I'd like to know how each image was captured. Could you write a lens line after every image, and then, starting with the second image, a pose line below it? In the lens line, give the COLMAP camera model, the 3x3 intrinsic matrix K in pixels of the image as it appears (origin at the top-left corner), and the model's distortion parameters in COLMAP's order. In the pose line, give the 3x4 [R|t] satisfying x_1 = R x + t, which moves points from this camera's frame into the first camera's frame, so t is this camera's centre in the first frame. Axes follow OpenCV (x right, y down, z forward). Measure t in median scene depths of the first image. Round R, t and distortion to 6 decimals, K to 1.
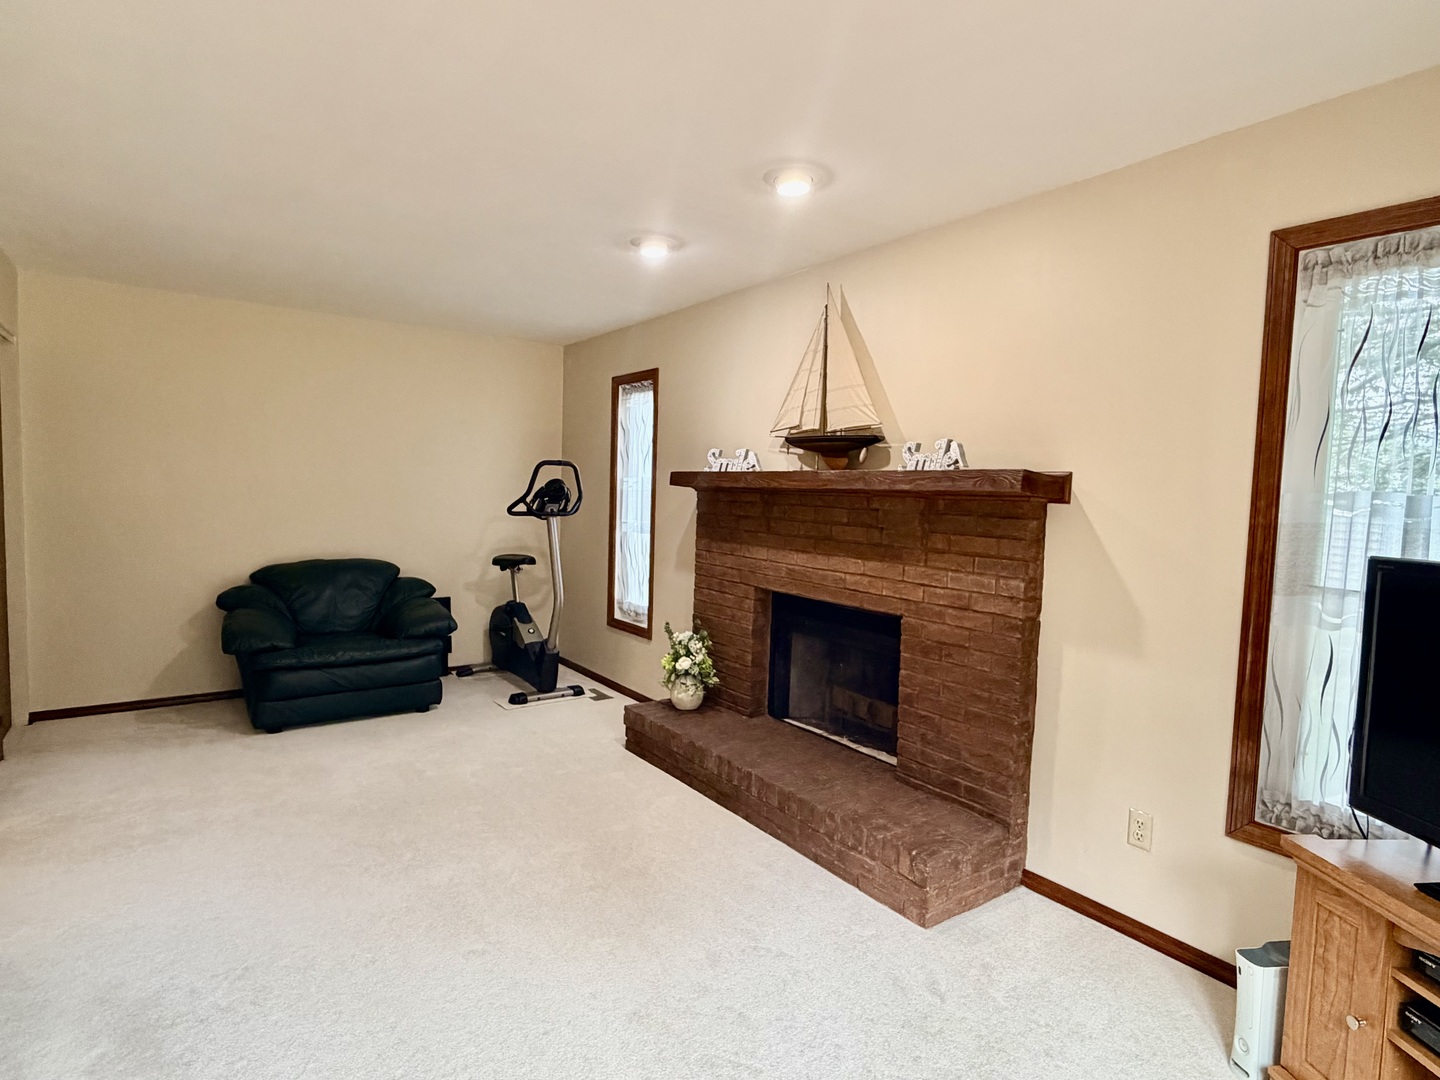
lens RADIAL K [[768.7, 0, 718.4], [0, 768.7, 539.0], [0, 0, 1]] dist [0.000217, 0.000154]
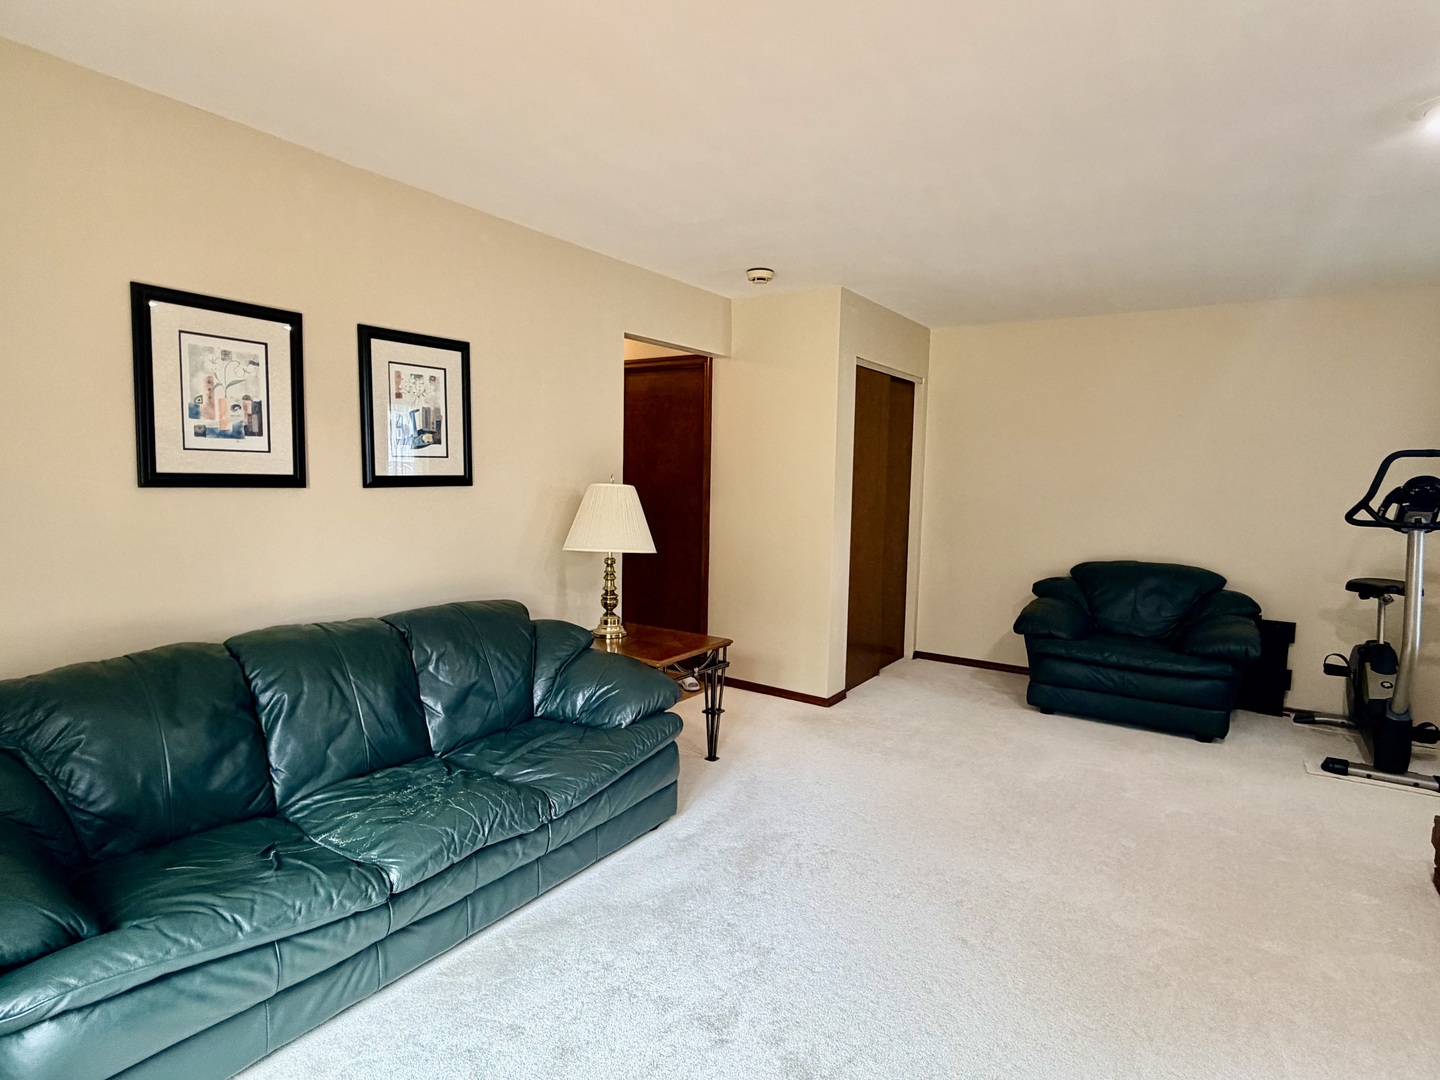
lens RADIAL K [[768.7, 0, 718.4], [0, 768.7, 539.0], [0, 0, 1]] dist [0.000217, 0.000154]
pose [[0.348499, 0.060728, -0.935340, 0.279408], [-0.071240, 0.996729, 0.038170, -0.001818], [0.934598, 0.053332, 0.351685, 0.185358]]
